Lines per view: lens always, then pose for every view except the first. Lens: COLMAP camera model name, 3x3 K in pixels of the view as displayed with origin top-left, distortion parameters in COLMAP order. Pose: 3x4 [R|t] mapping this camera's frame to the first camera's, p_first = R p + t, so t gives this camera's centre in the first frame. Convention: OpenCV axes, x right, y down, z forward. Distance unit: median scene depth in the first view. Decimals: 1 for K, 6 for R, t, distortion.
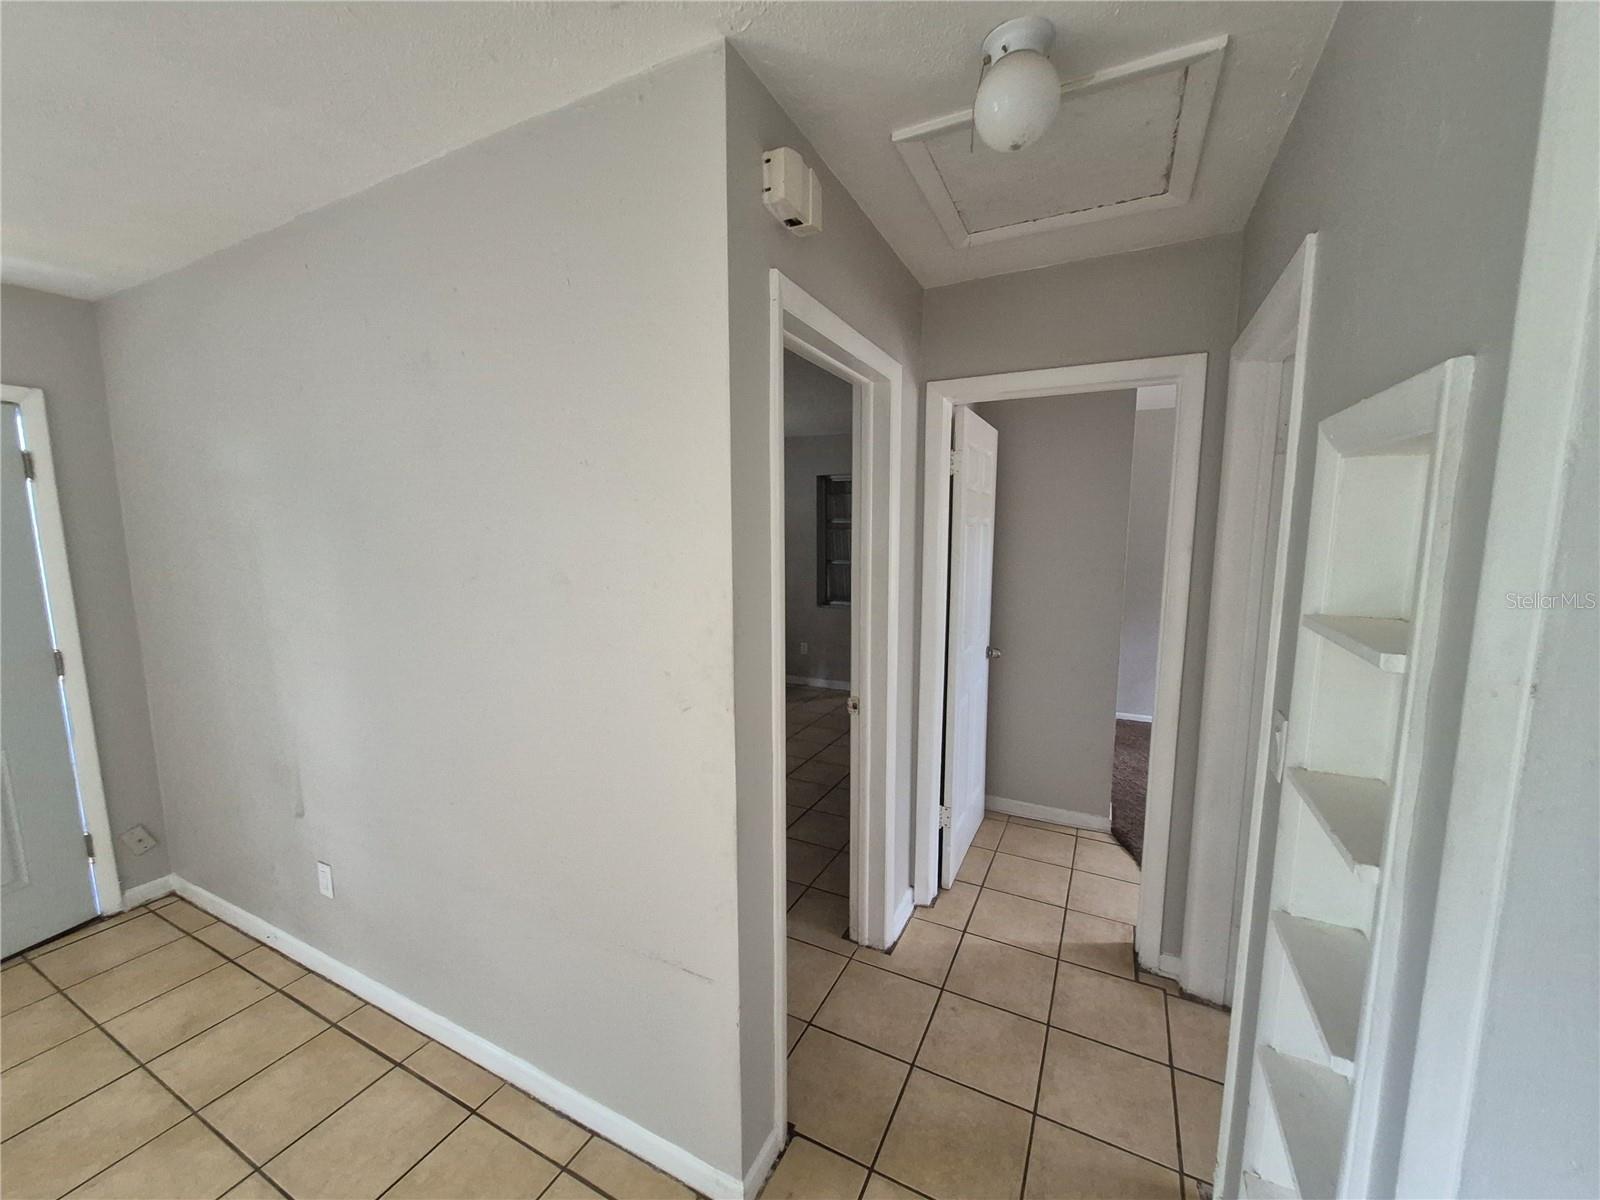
lens RADIAL K [[626.6, 0, 805.8], [0, 626.6, 601.4], [0, 0, 1]] dist [-0.000474, -0.002065]
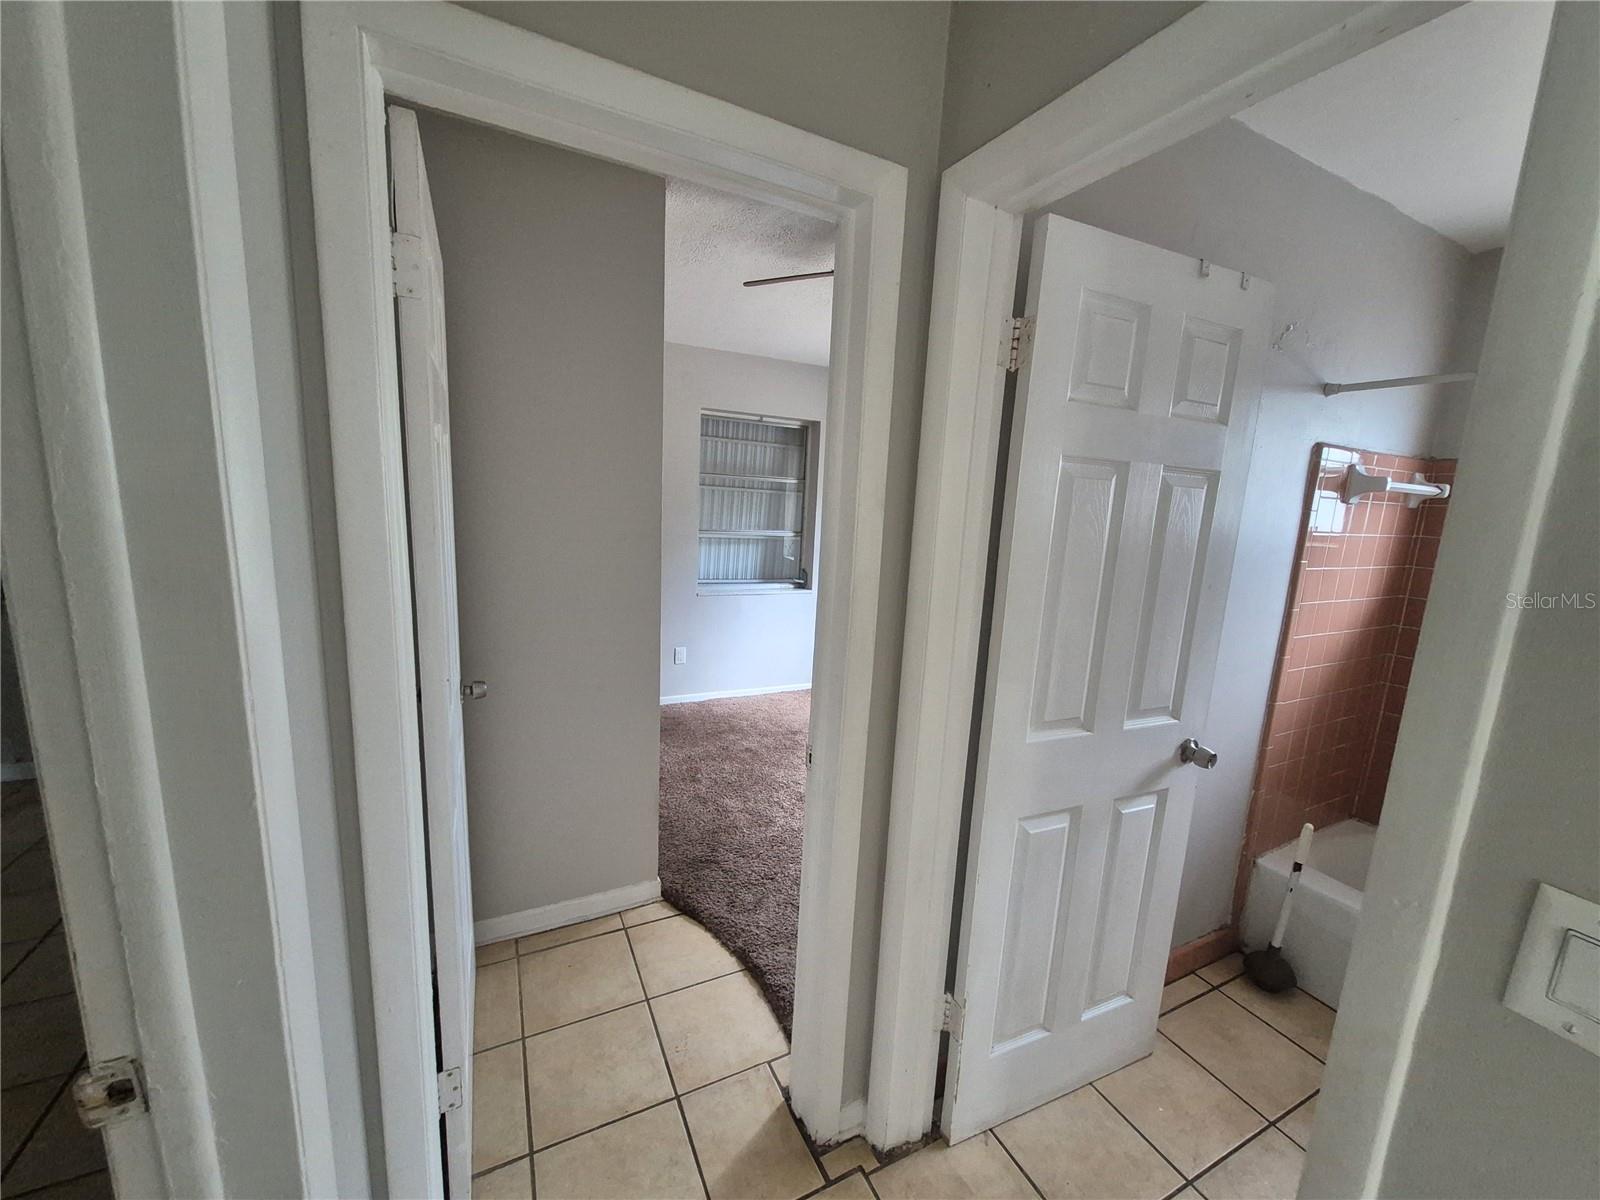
lens RADIAL K [[626.6, 0, 805.8], [0, 626.6, 601.4], [0, 0, 1]] dist [-0.000474, -0.002065]
pose [[0.595735, -0.103498, 0.796485, 0.063041], [0.044869, 0.994403, 0.095657, -0.046444], [-0.801927, -0.021249, 0.597044, 0.619246]]
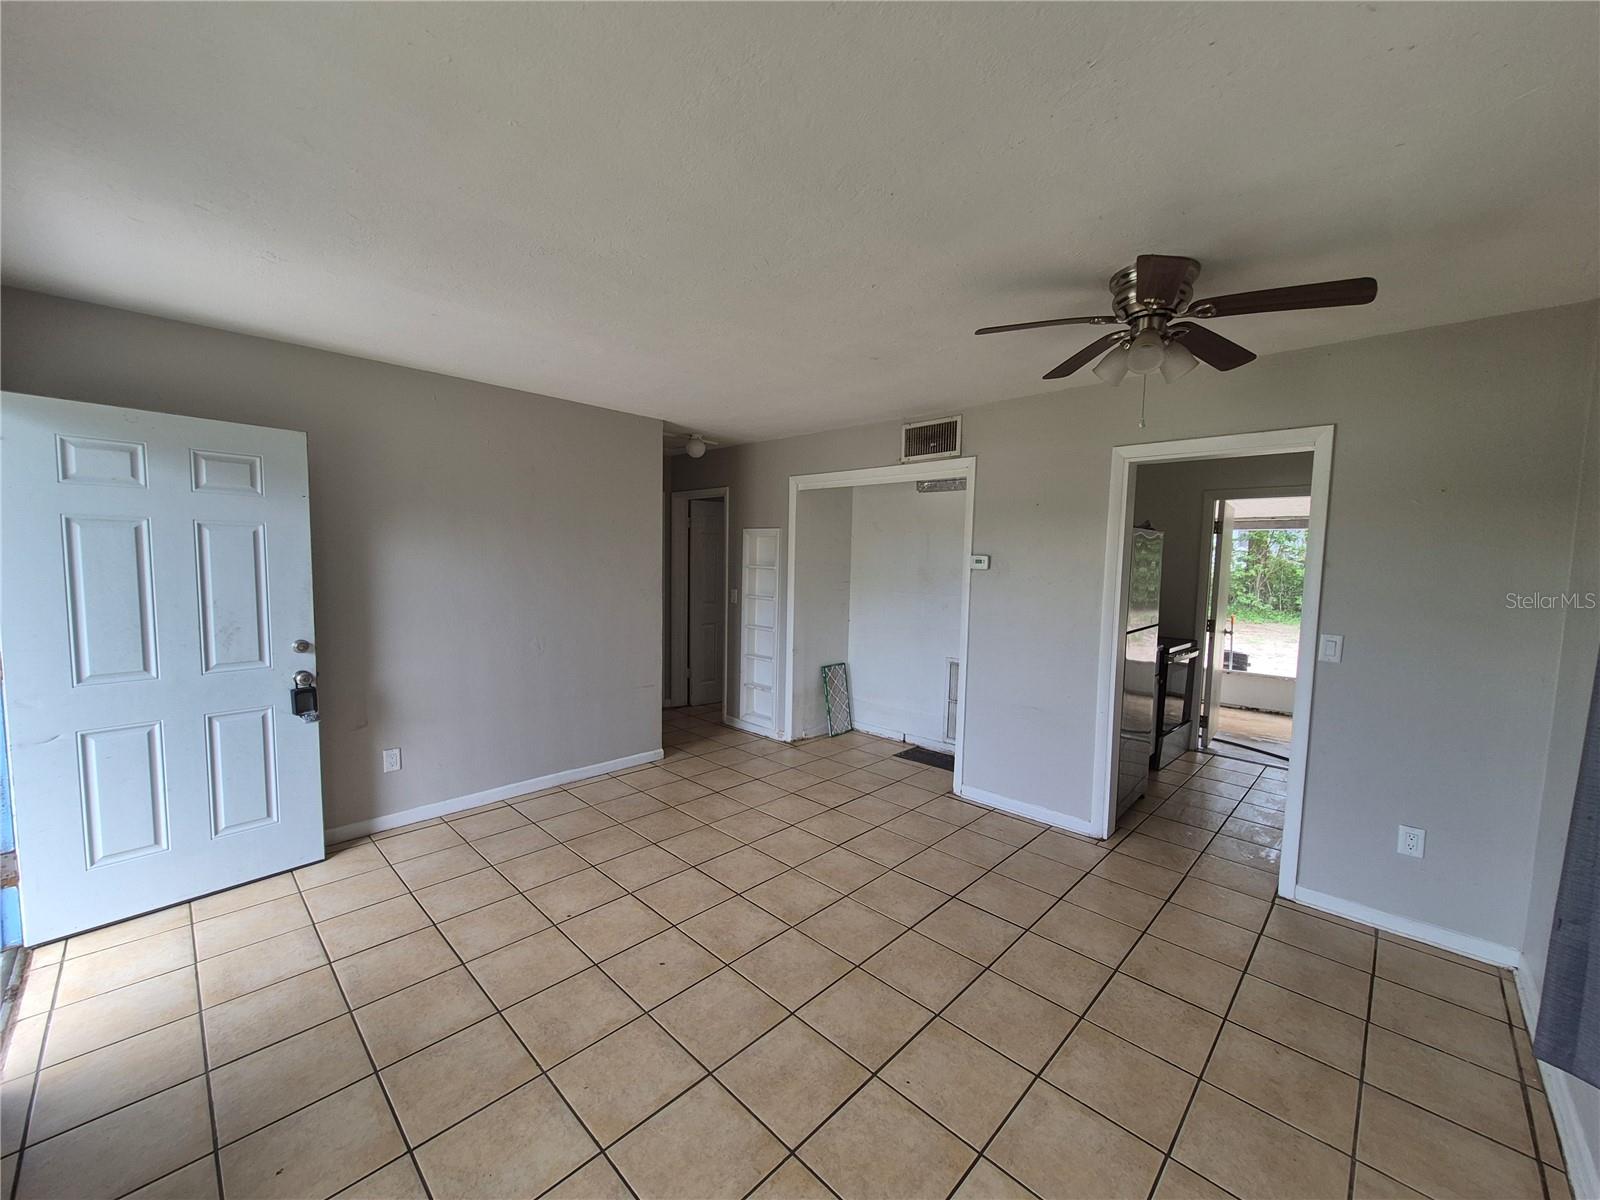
lens RADIAL K [[626.6, 0, 805.8], [0, 626.6, 601.4], [0, 0, 1]] dist [-0.000474, -0.002065]
pose [[0.308011, -0.063873, 0.949236, -1.809036], [0.098408, 0.994531, 0.034989, 0.087172], [-0.946280, 0.082635, 0.312612, -0.490103]]
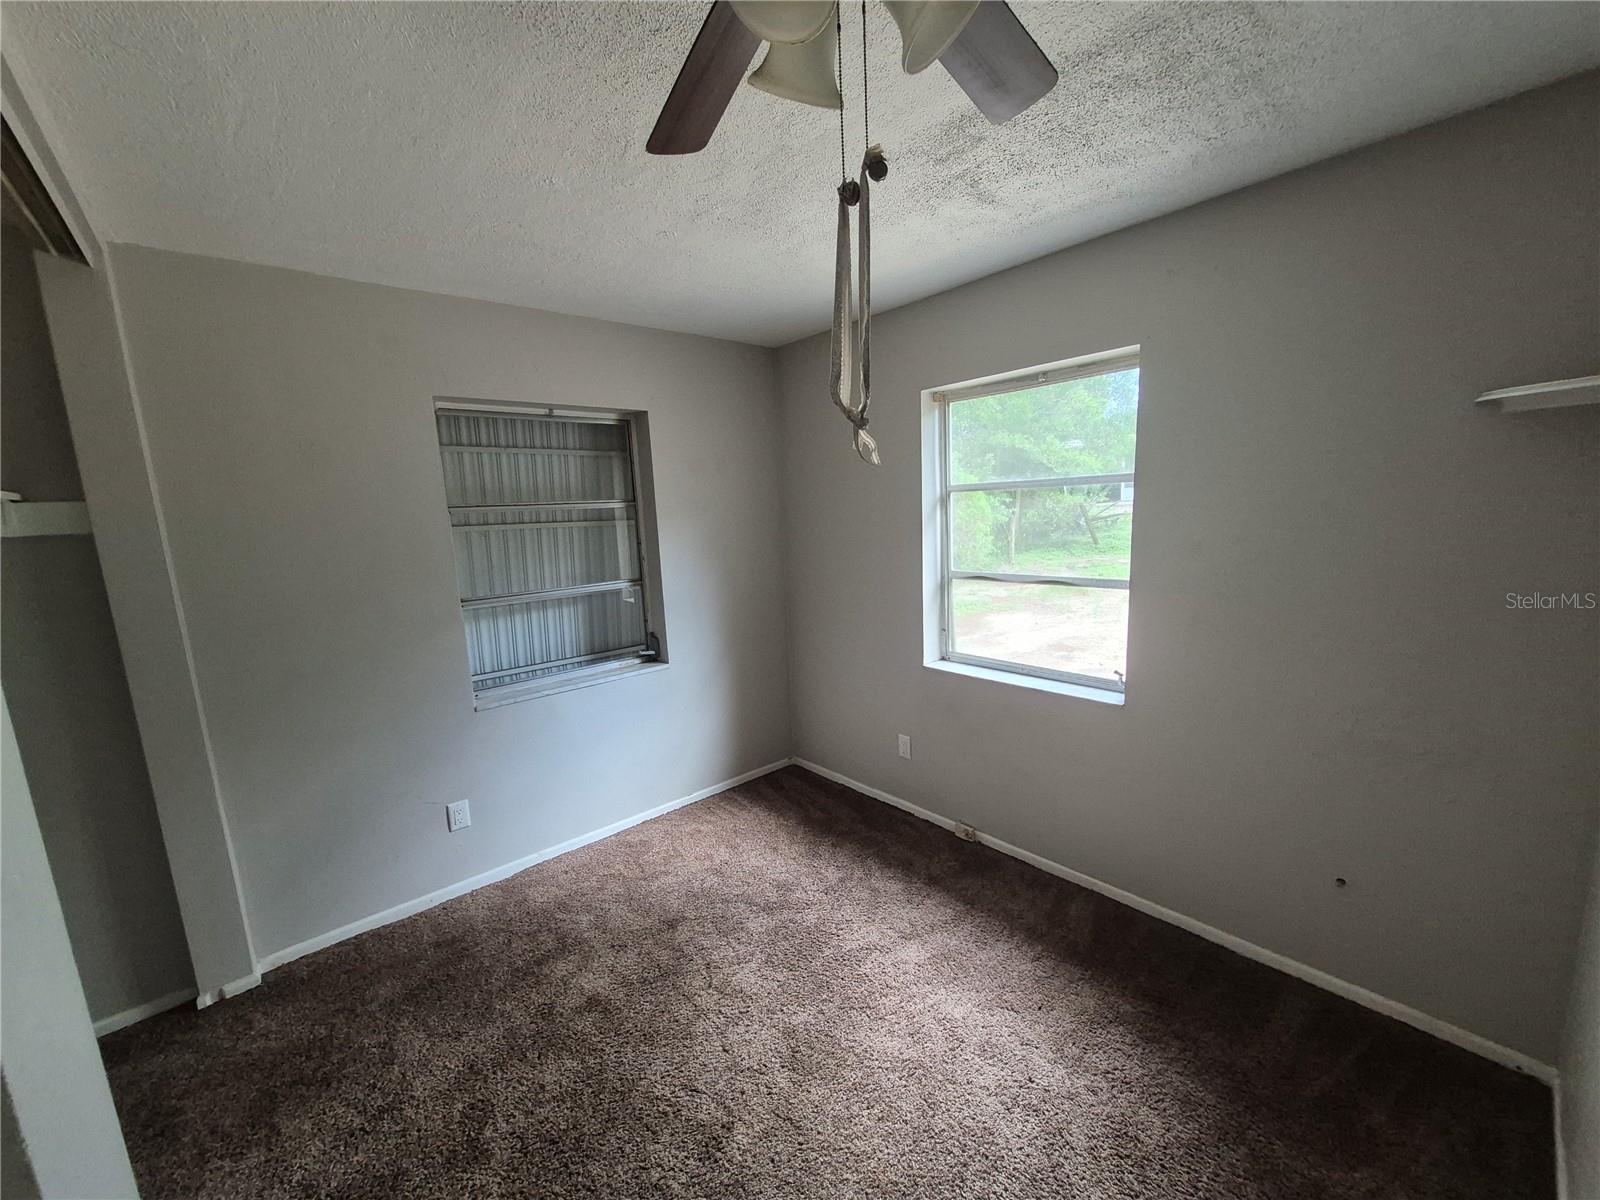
lens RADIAL K [[612.2, 0, 807.6], [0, 612.2, 608.8], [0, 0, 1]] dist [-0.000925, -0.000293]
pose [[0.374438, -0.166426, 0.912195, 0.633641], [0.151269, 0.981546, 0.116985, -0.118141], [-0.914830, 0.094183, 0.392703, 1.020311]]
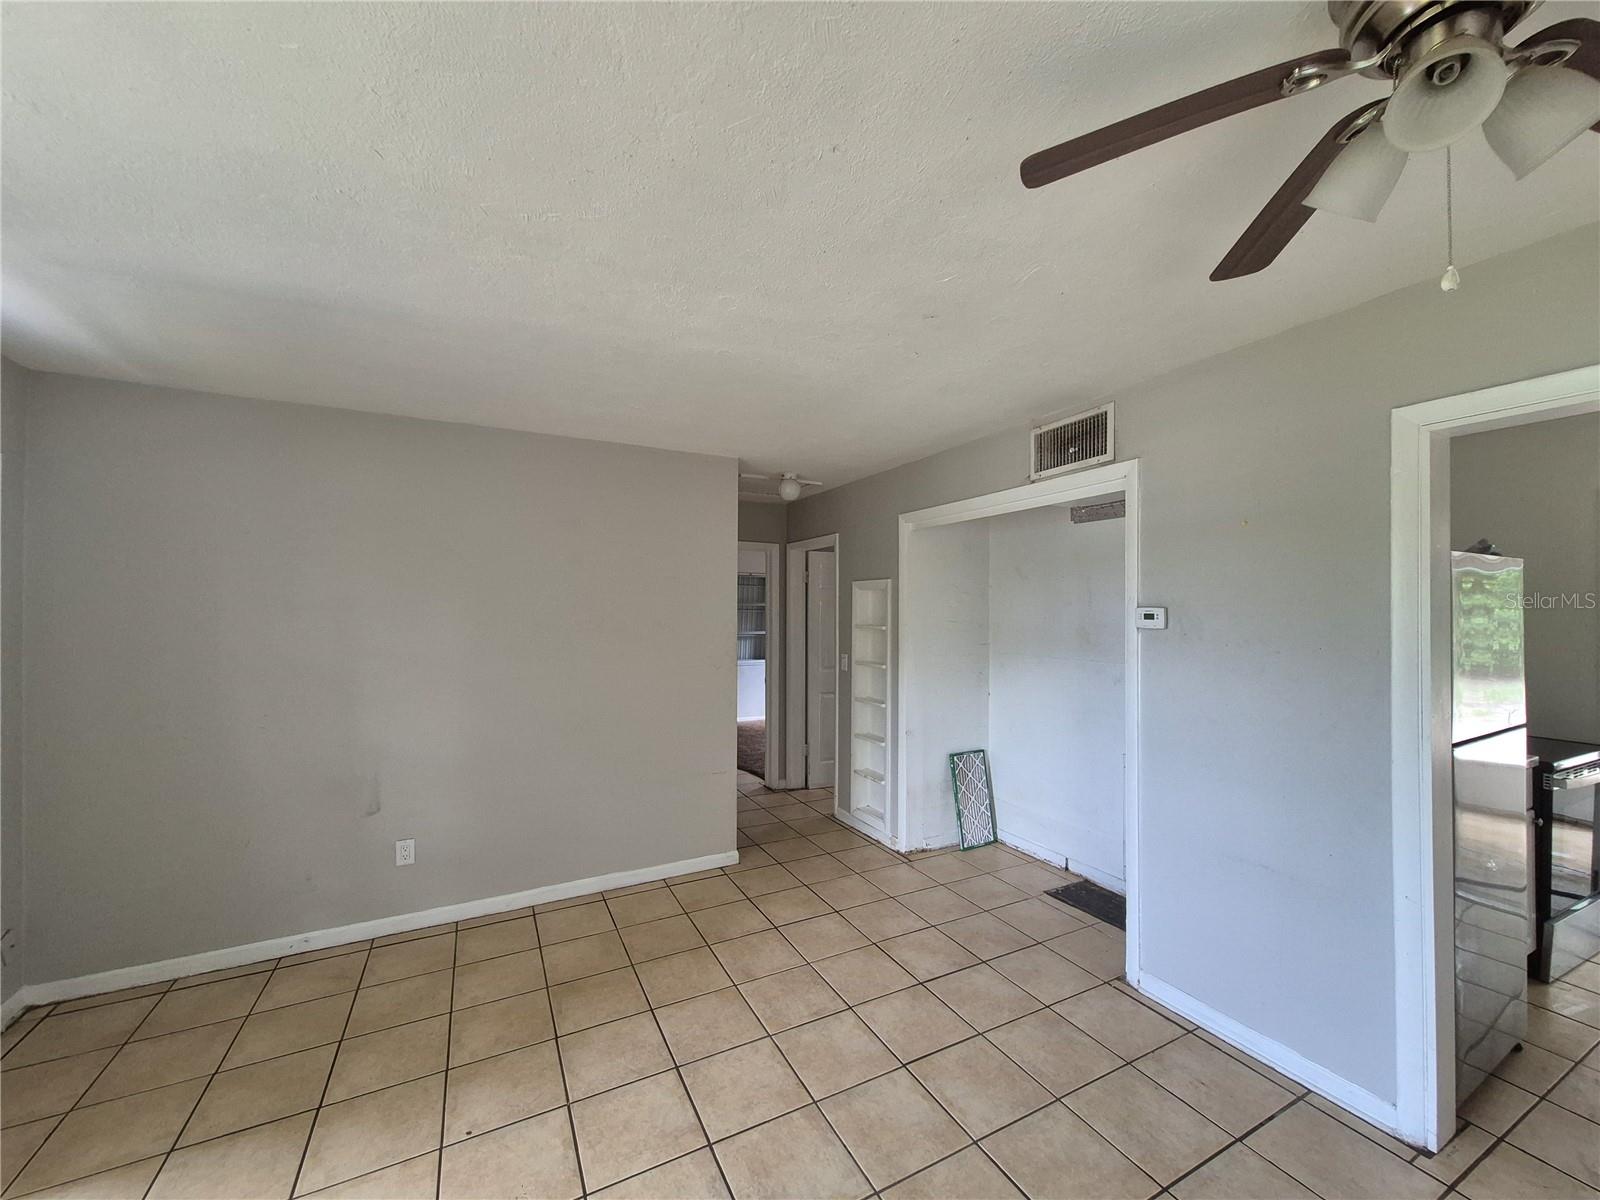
lens RADIAL K [[619.3, 0, 800.0], [0, 619.3, 600.0], [0, 0, 1]] dist [0.000002, -0.002740]
pose [[0.605903, 0.007418, 0.795504, -1.265171], [0.103344, 0.990750, -0.087952, 0.088703], [-0.788798, 0.135500, 0.599531, -0.584580]]
